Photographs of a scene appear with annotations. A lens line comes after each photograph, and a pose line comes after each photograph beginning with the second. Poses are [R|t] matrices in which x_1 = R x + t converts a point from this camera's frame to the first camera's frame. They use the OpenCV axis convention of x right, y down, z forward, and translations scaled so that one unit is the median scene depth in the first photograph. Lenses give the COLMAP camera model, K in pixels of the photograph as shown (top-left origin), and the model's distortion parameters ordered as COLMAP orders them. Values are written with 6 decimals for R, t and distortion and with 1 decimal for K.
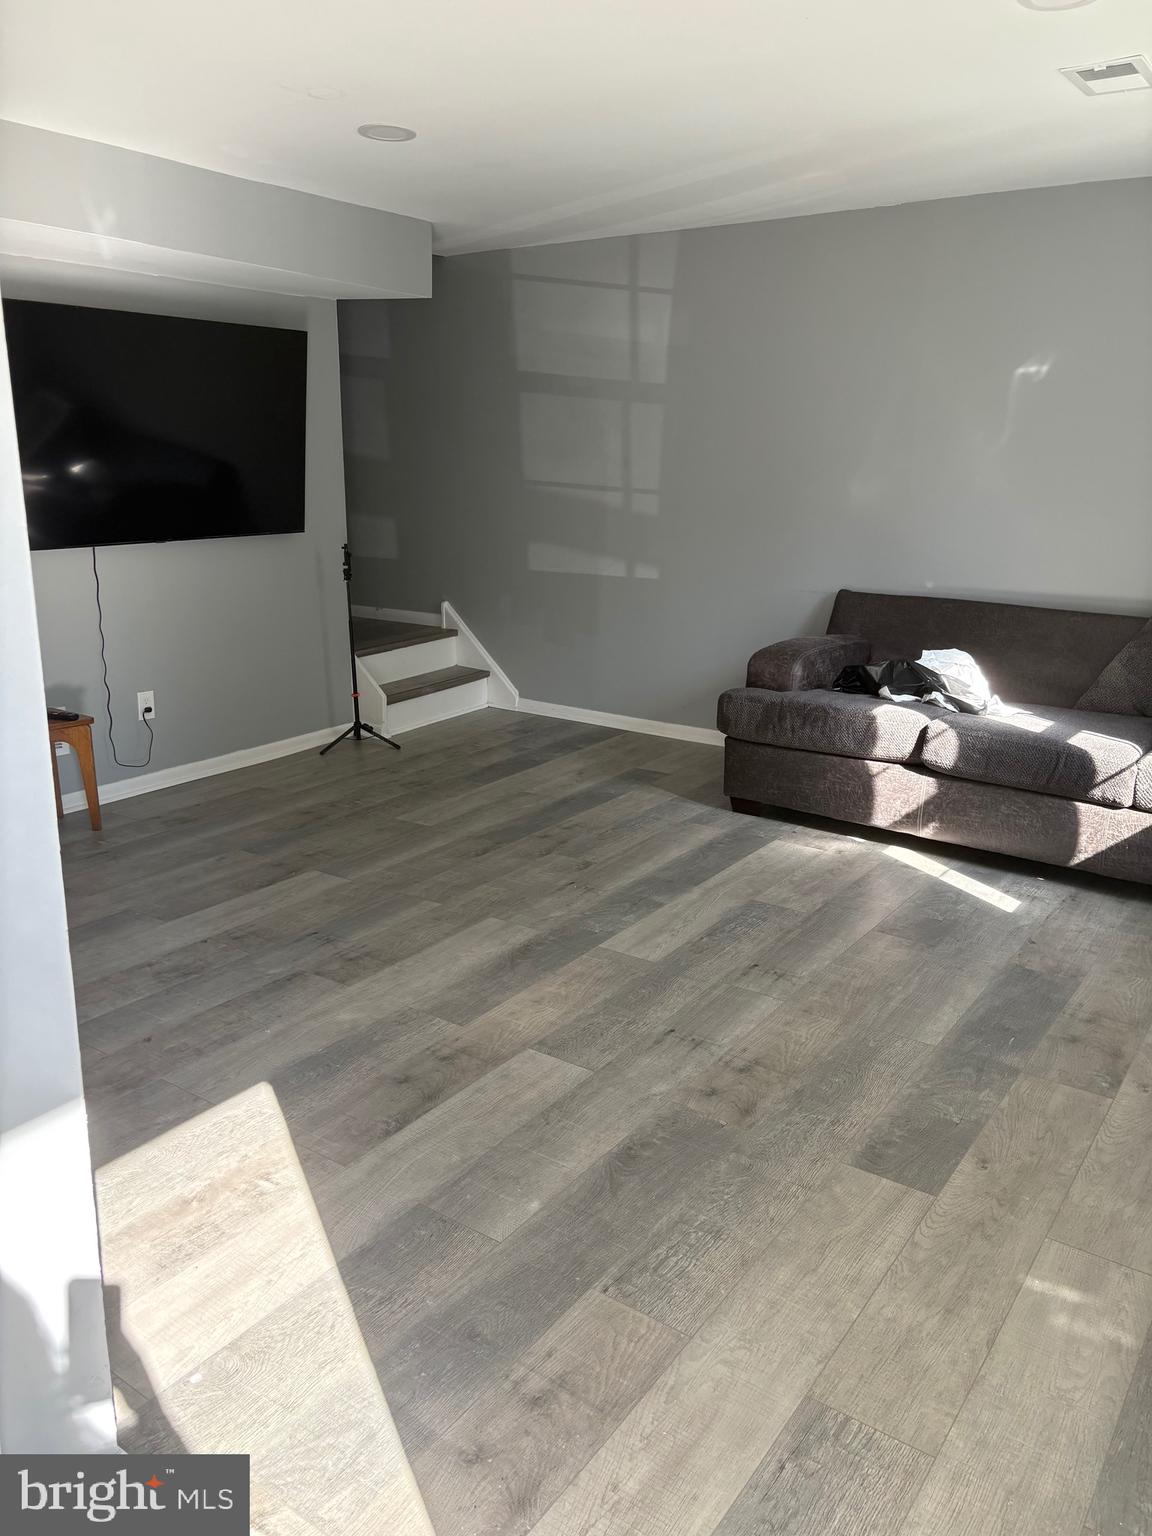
lens RADIAL K [[1150.7, 0, 578.3], [0, 1150.7, 767.3], [0, 0, 1]] dist [0.010236, -0.002241]
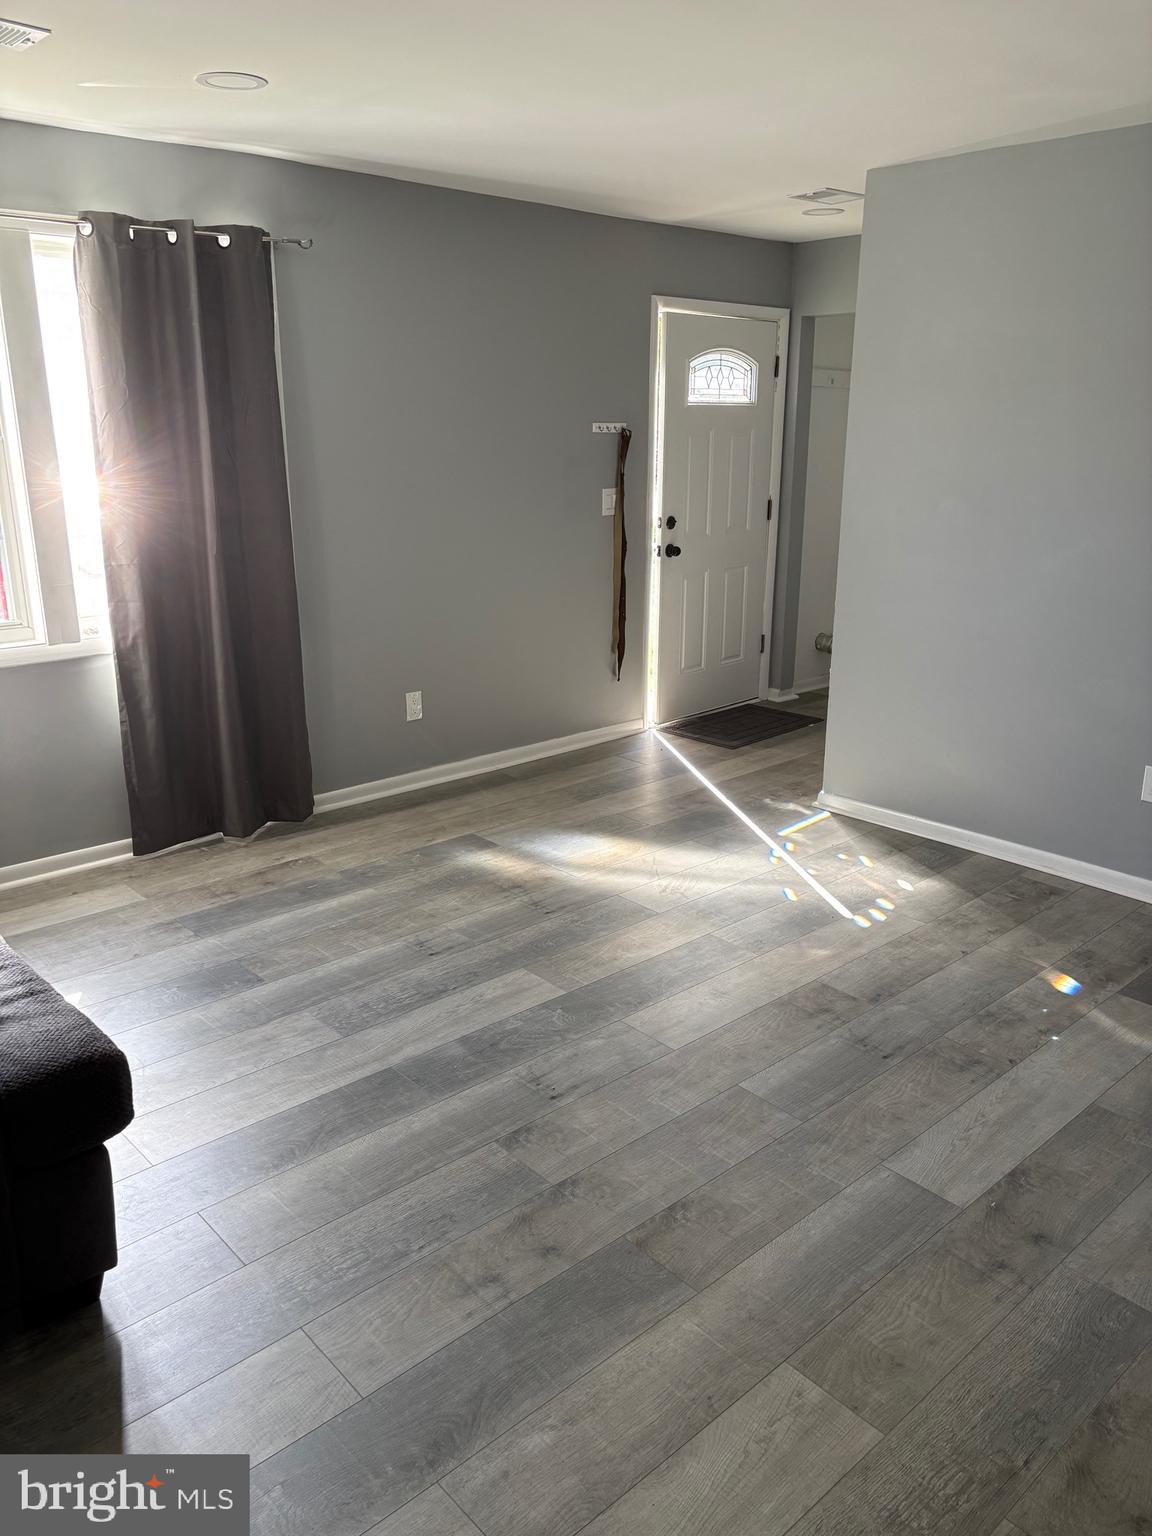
lens RADIAL K [[1150.7, 0, 575.9], [0, 1150.7, 768.9], [0, 0, 1]] dist [0.010236, -0.002241]
pose [[-0.978590, -0.077334, 0.190738, -0.151961], [0.033556, 0.854381, 0.518563, -0.479871], [-0.203065, 0.513861, -0.833494, 1.640642]]
